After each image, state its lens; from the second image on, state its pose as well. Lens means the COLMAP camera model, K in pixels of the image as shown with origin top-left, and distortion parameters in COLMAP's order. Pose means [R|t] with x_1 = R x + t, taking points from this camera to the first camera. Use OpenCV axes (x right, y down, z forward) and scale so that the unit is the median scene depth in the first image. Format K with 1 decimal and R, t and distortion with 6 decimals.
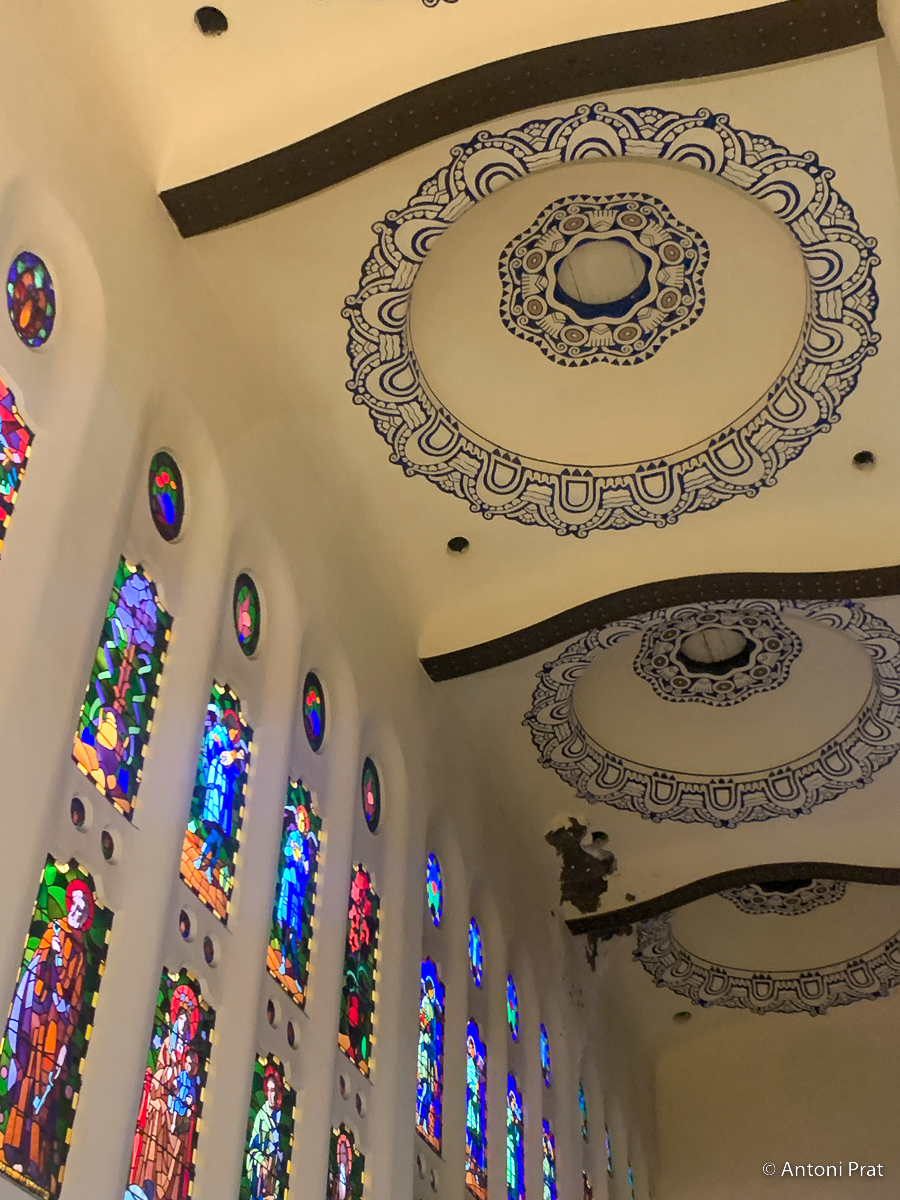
lens RADIAL K [[1358.2, 0, 450.0], [0, 1358.2, 600.0], [0, 0, 1]] dist [0.026405, -0.140457]
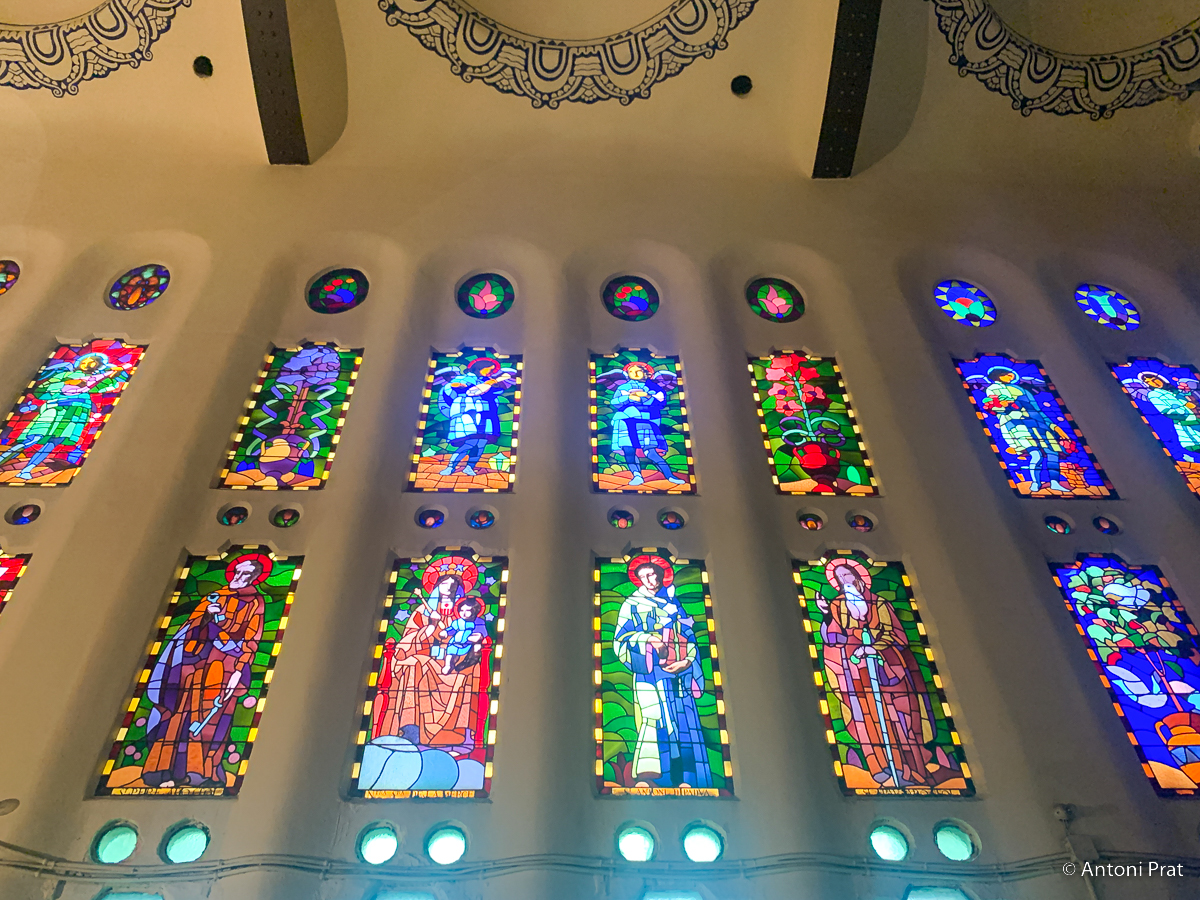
lens RADIAL K [[925.6, 0, 607.4], [0, 925.6, 427.5], [0, 0, 1]] dist [0.007529, -0.029925]
pose [[0.360348, -0.713040, -0.601434, 0.374150], [0.650539, 0.654181, -0.385806, 0.605953], [0.668542, -0.252232, 0.699593, 0.636950]]
